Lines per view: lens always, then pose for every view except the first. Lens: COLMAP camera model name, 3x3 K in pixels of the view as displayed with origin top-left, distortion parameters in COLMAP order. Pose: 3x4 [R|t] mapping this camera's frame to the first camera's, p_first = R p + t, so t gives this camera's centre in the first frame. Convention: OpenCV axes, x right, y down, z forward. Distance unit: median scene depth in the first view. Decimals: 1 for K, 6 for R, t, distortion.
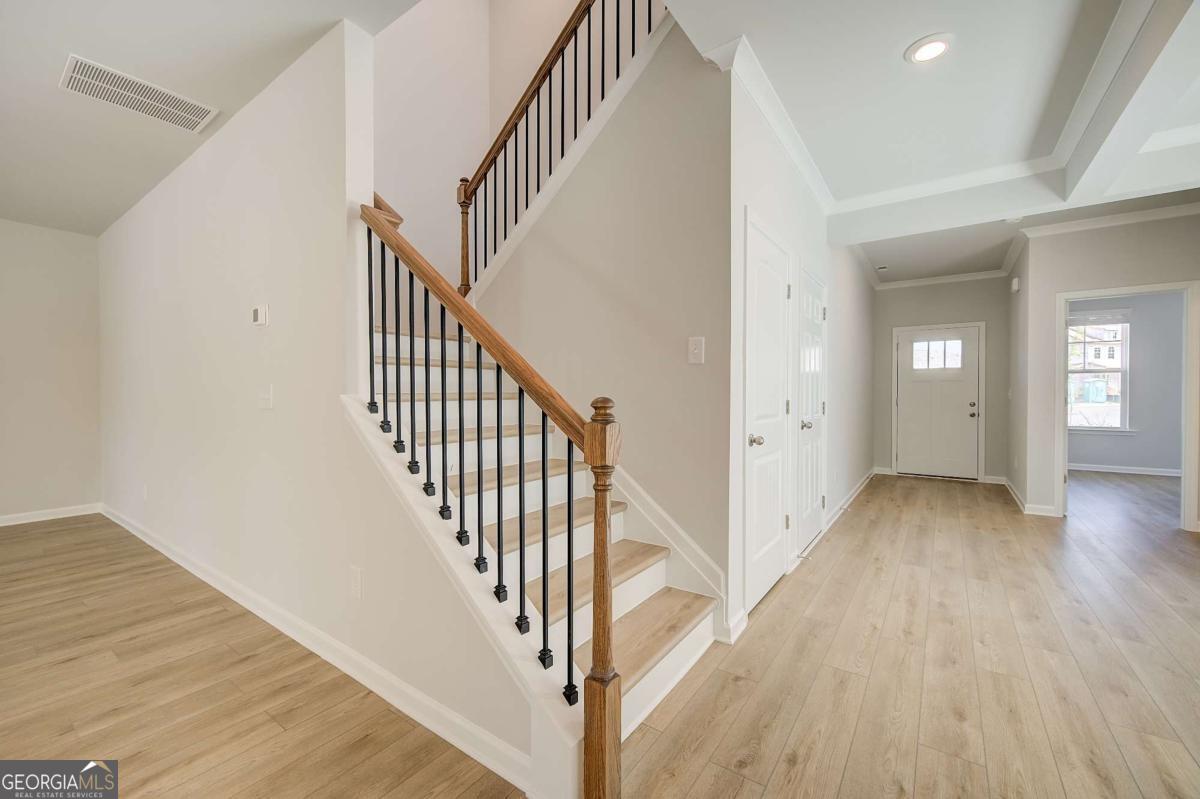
lens RADIAL K [[478.6, 0, 603.8], [0, 478.6, 399.5], [0, 0, 1]] dist [0.010817, -0.005248]
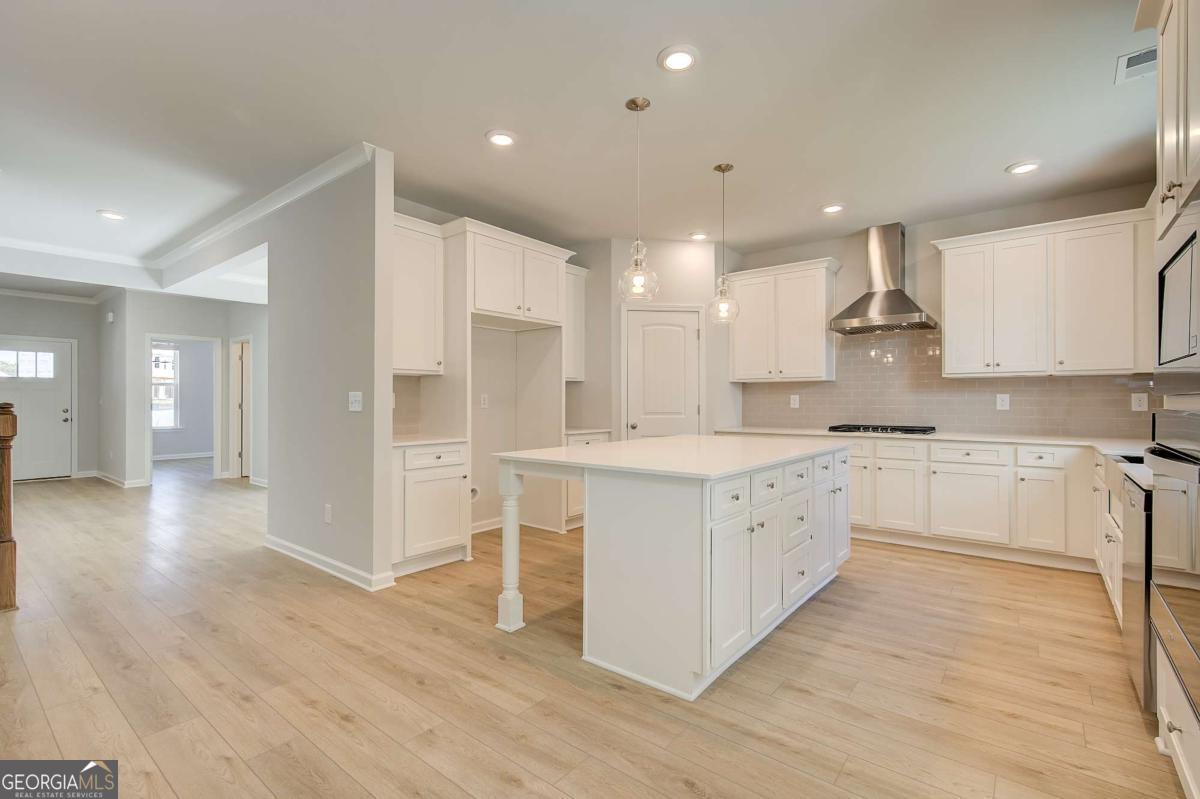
lens RADIAL K [[541.3, 0, 603.5], [0, 541.3, 400.6], [0, 0, 1]] dist [0.009854, -0.000221]
pose [[0.056652, 0.001359, 0.998393, -0.975106], [0.012726, 0.999917, -0.002084, 0.010635], [-0.998313, 0.012823, 0.056630, -0.739076]]
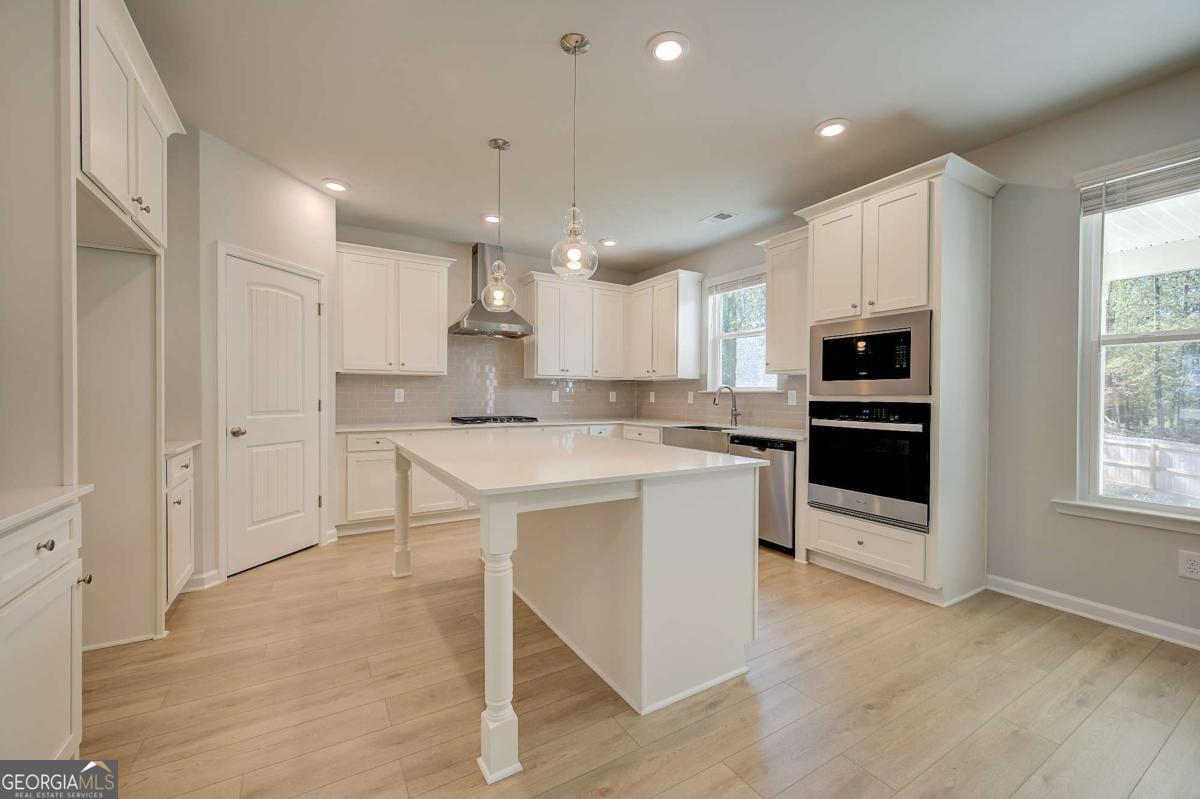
lens RADIAL K [[478.6, 0, 603.8], [0, 478.6, 399.5], [0, 0, 1]] dist [0.010817, -0.005248]
pose [[-0.918551, -0.006960, 0.395241, -0.331565], [0.000604, 0.999819, 0.019009, 0.001518], [-0.395302, 0.017700, -0.918381, -0.092763]]
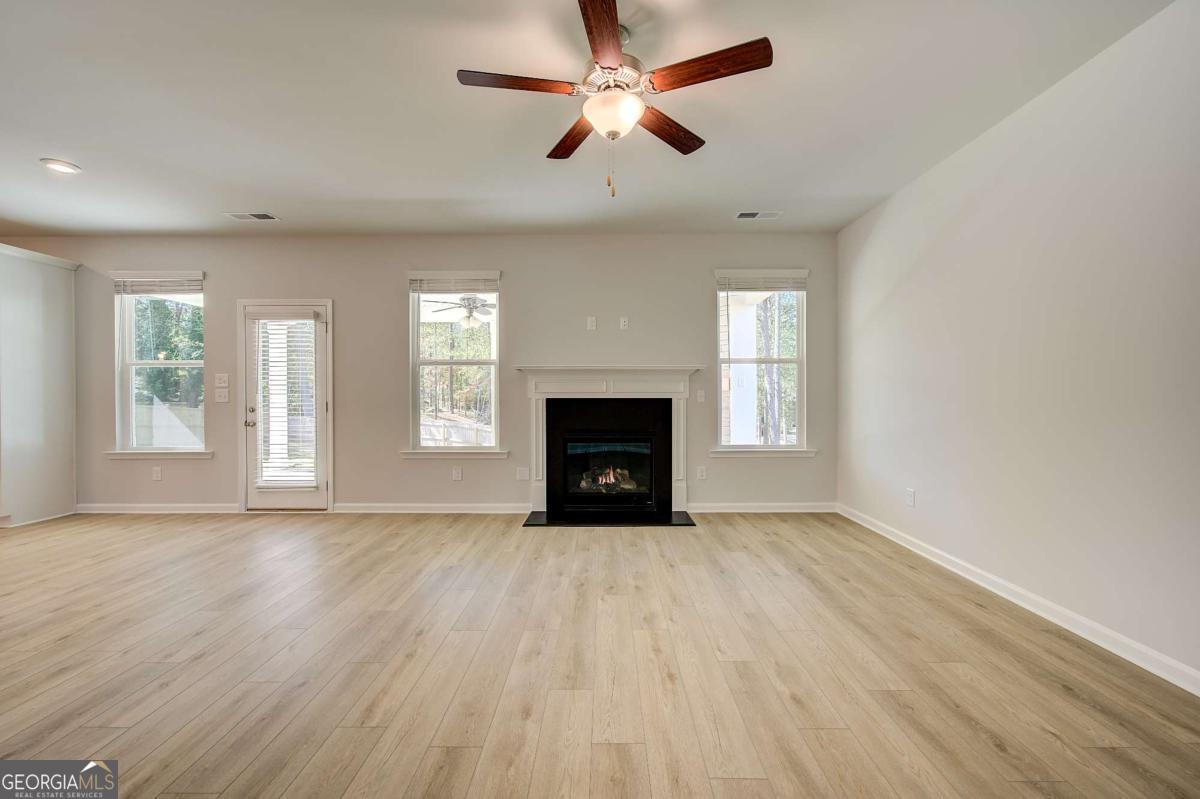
lens RADIAL K [[492.2, 0, 603.8], [0, 492.2, 399.3], [0, 0, 1]] dist [-0.001679, -0.000082]
pose [[-0.818200, 0.009222, -0.574859, -1.178368], [-0.003756, 0.999764, 0.021383, -0.008674], [0.574921, 0.019654, -0.817973, 1.037384]]
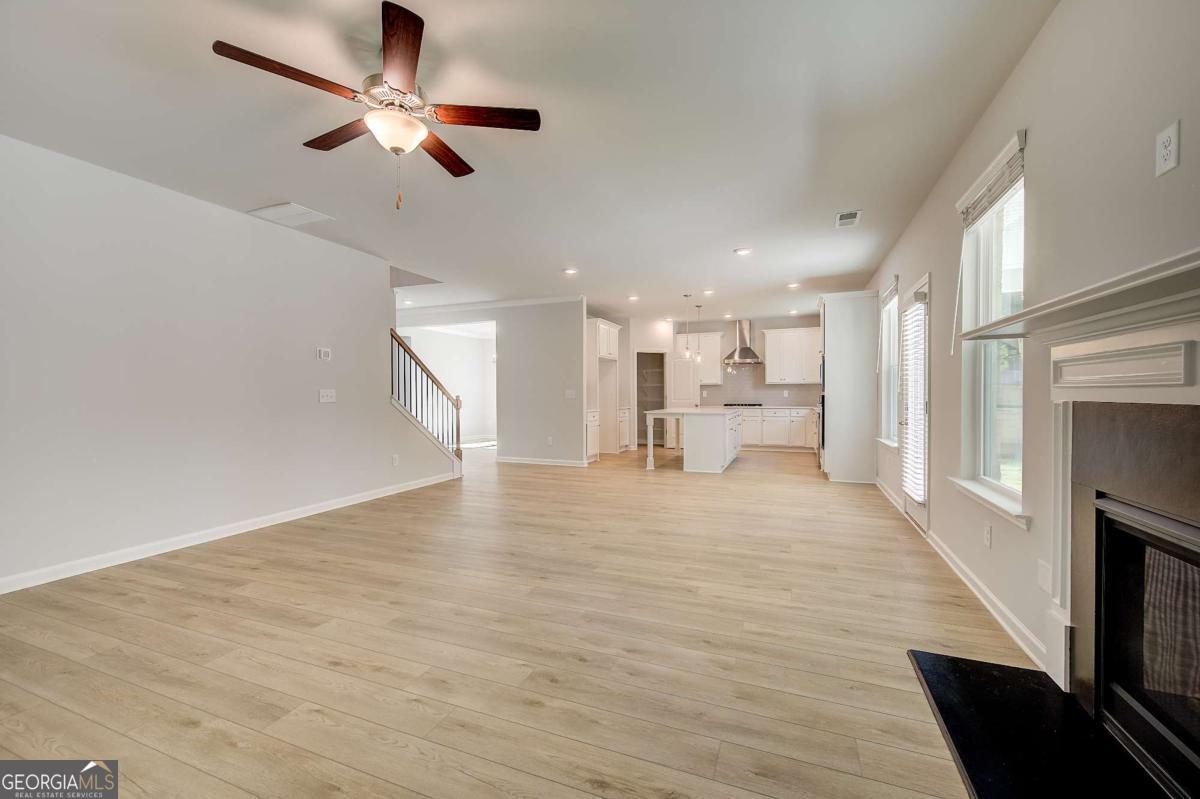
lens RADIAL K [[478.6, 0, 603.8], [0, 478.6, 399.5], [0, 0, 1]] dist [0.010817, -0.005248]
pose [[-0.236752, -0.008512, 0.971533, -2.424169], [0.017111, 0.999770, 0.012929, 0.001569], [-0.971419, 0.019685, -0.236552, 0.313823]]
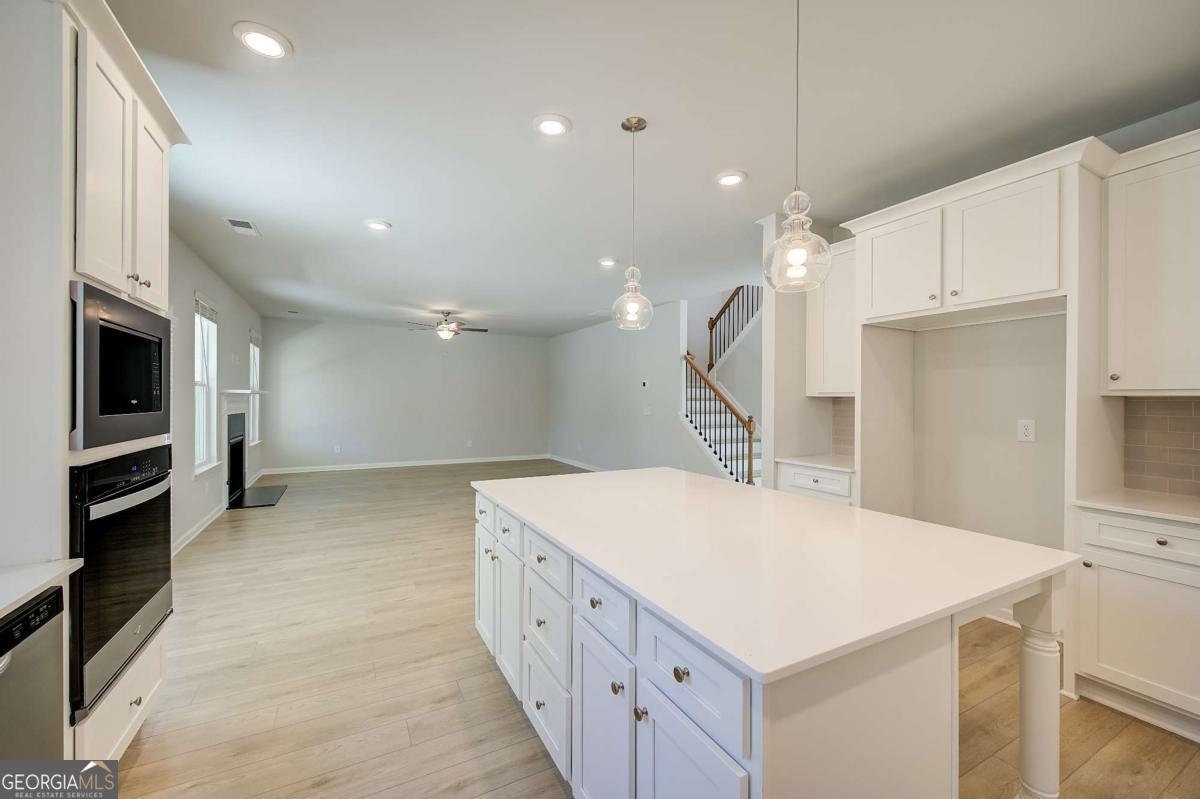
lens RADIAL K [[478.6, 0, 603.8], [0, 478.6, 399.5], [0, 0, 1]] dist [0.010817, -0.005248]
pose [[0.895586, 0.005615, -0.444853, 0.322447], [-0.011665, 0.999873, -0.010863, -0.037645], [0.444735, 0.014918, 0.895538, -1.511112]]
